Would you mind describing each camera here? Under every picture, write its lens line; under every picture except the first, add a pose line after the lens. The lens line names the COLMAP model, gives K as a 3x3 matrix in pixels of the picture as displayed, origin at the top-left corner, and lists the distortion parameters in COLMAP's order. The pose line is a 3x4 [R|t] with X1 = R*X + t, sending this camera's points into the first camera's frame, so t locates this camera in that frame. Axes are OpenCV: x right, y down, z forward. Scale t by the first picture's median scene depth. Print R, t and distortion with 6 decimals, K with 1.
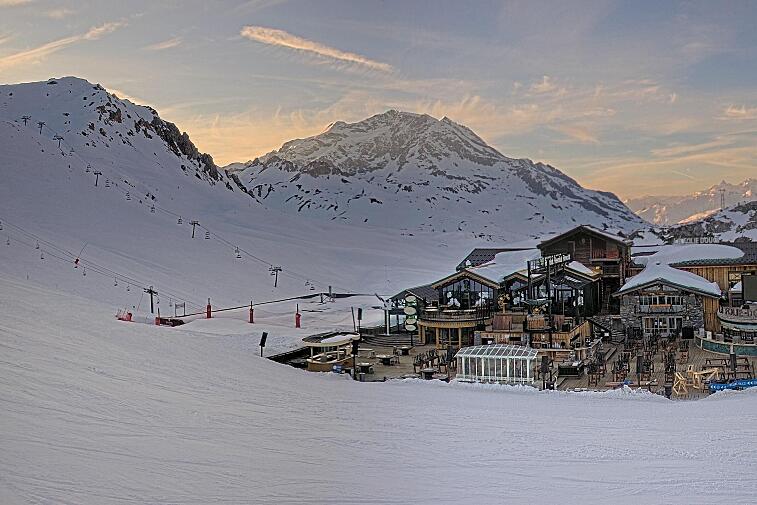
lens RADIAL K [[1047.3, 0, 381.0], [0, 1047.3, 252.5], [0, 0, 1]] dist [0.094694, 0.000000]
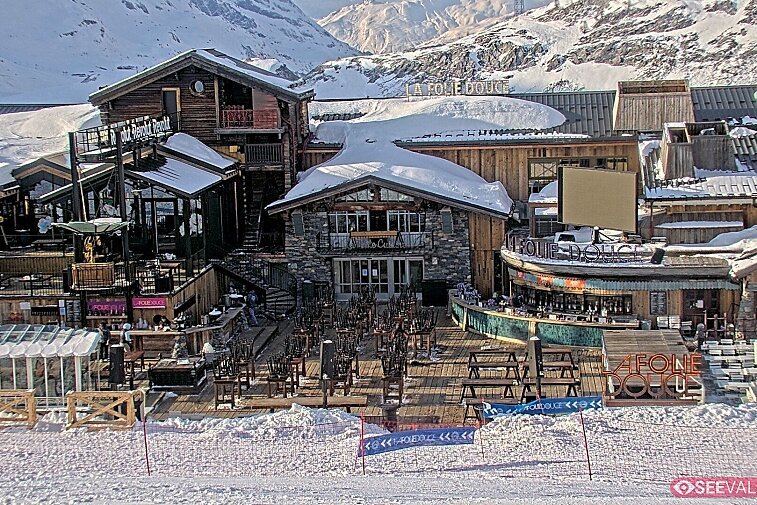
lens RADIAL K [[1047.3, 0, 381.2], [0, 1047.3, 252.0], [0, 0, 1]] dist [0.094694, 0.000000]
pose [[0.919305, -0.047942, 0.390614, 0.088085], [-0.005406, 0.990920, 0.134344, -0.002072], [-0.393508, -0.125615, 0.910699, 0.564850]]
